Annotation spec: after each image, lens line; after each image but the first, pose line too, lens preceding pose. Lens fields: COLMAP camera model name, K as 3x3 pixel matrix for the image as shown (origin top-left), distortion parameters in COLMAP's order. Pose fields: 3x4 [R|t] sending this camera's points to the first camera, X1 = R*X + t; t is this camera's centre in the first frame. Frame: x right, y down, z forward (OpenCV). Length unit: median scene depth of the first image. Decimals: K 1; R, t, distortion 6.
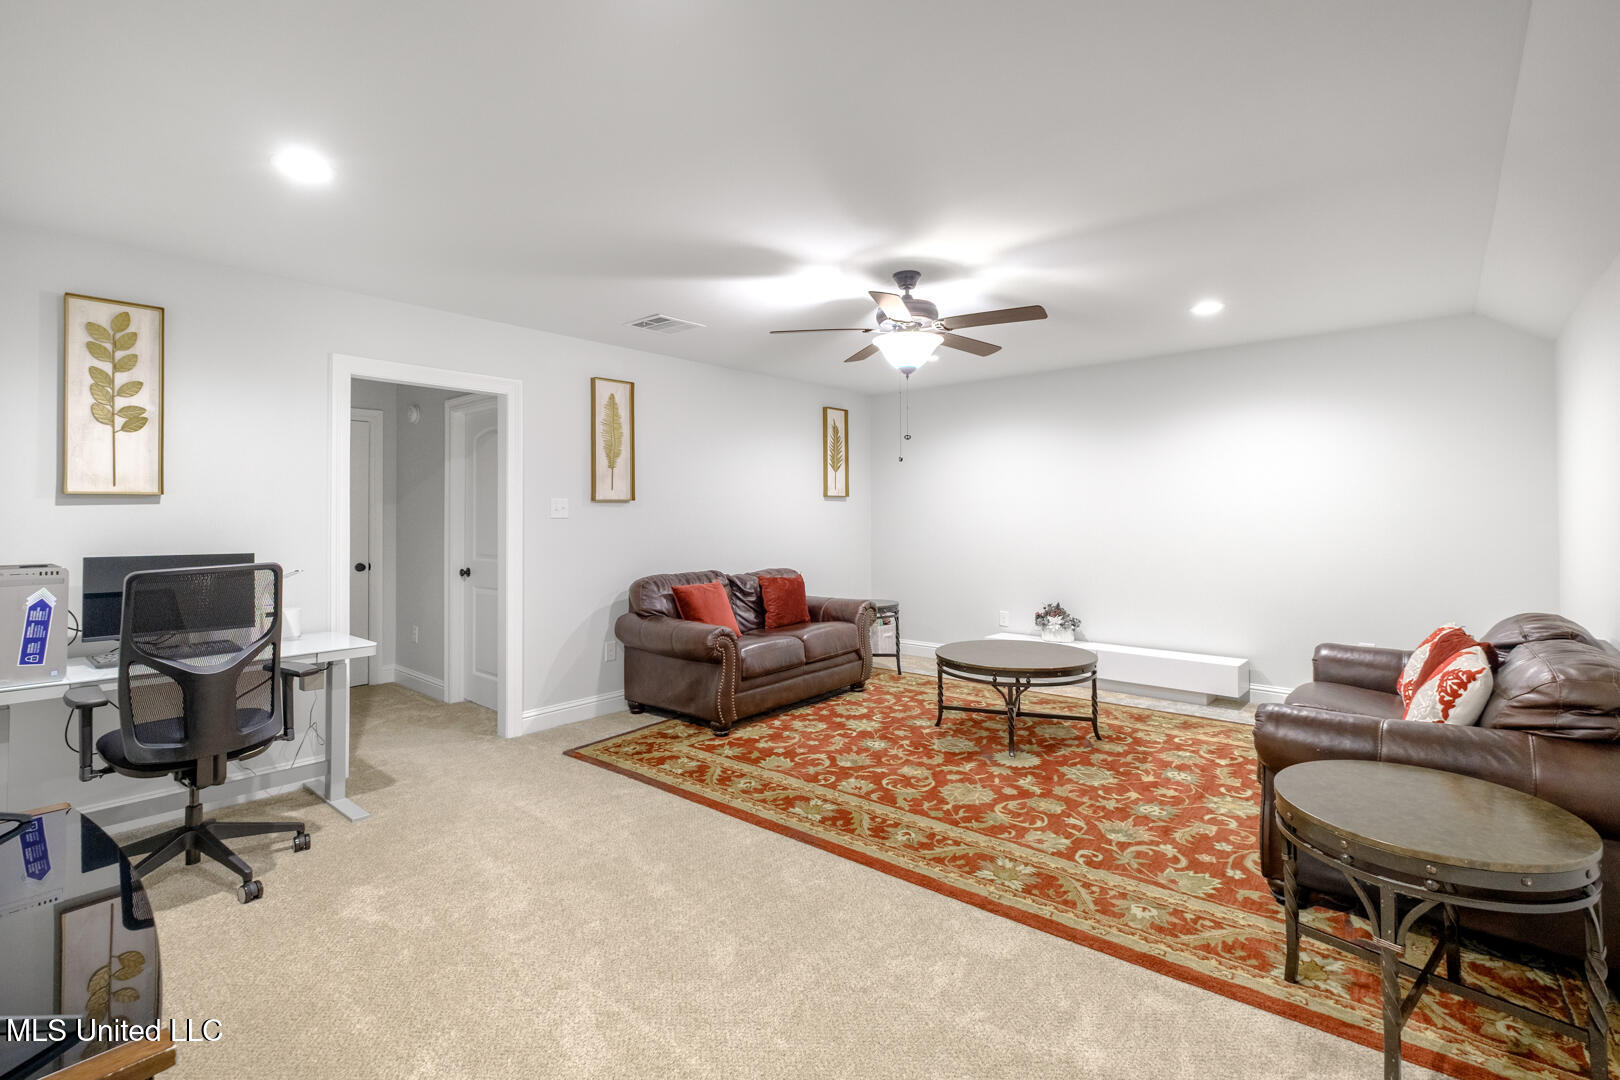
lens RADIAL K [[742.7, 0, 809.5], [0, 742.7, 527.4], [0, 0, 1]] dist [-0.000929, -0.000533]
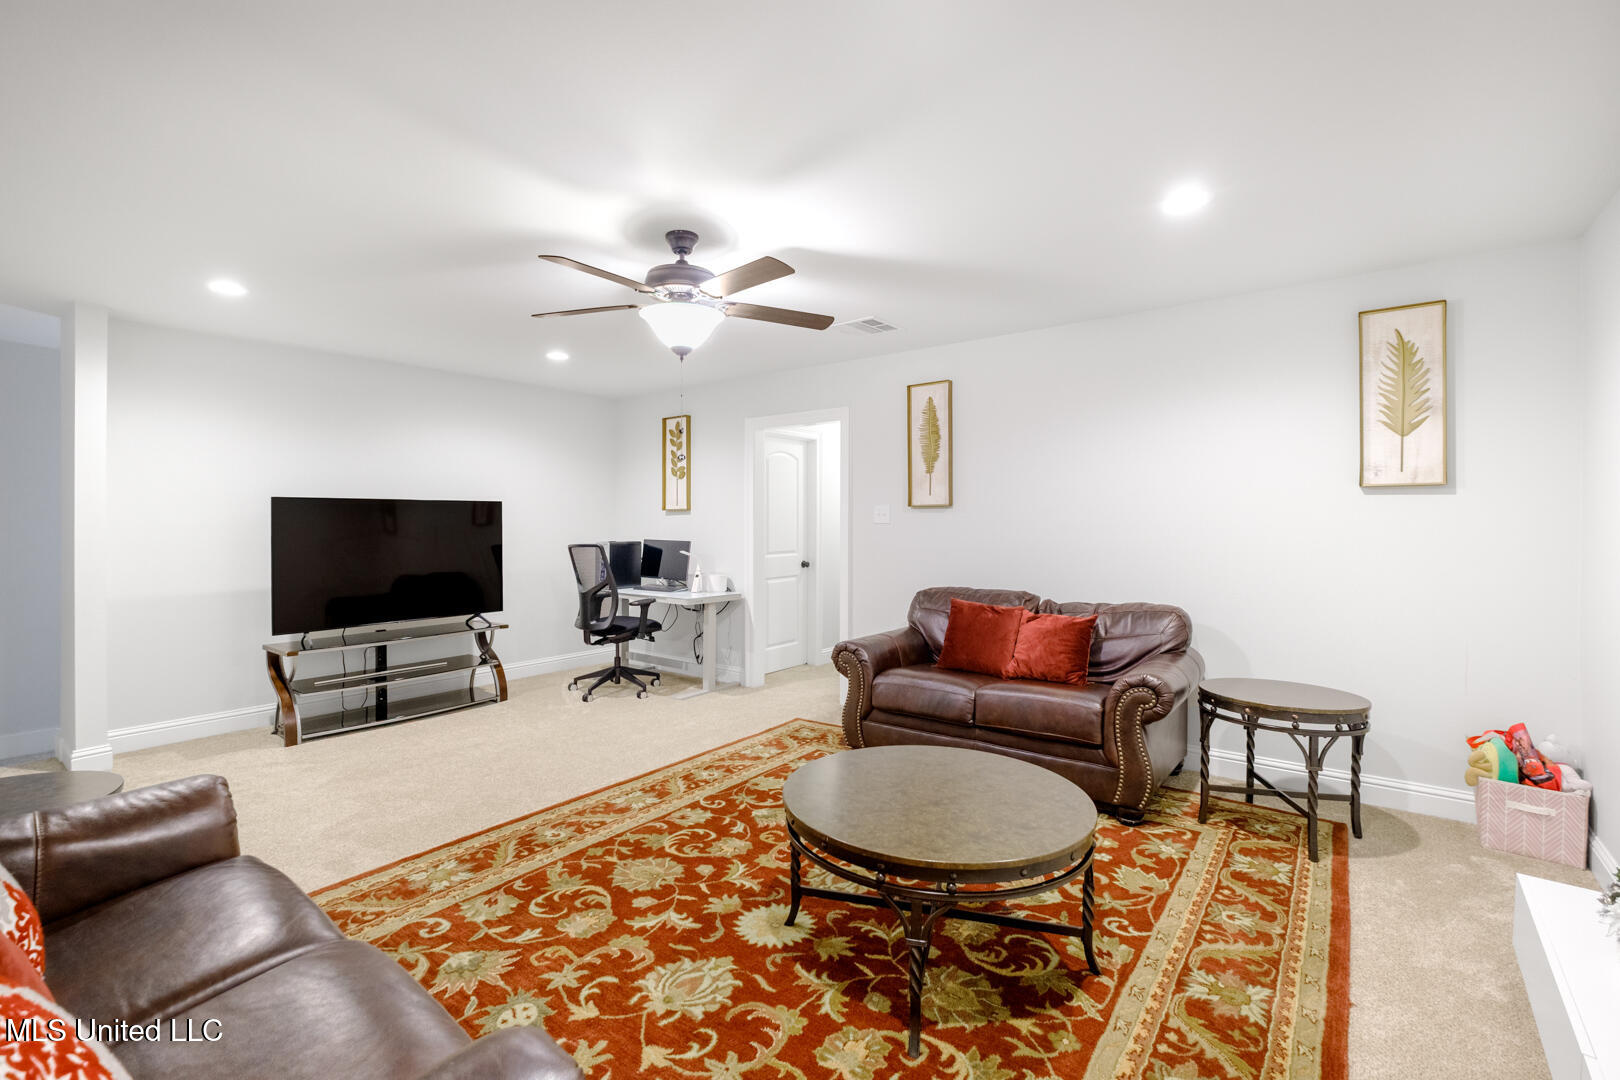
lens RADIAL K [[742.7, 0, 809.5], [0, 742.7, 527.4], [0, 0, 1]] dist [-0.000929, -0.000533]
pose [[0.023932, 0.011842, -0.999643, 0.979488], [-0.016940, 0.999791, 0.011438, -0.021658], [0.999570, 0.016660, 0.024127, 1.120900]]
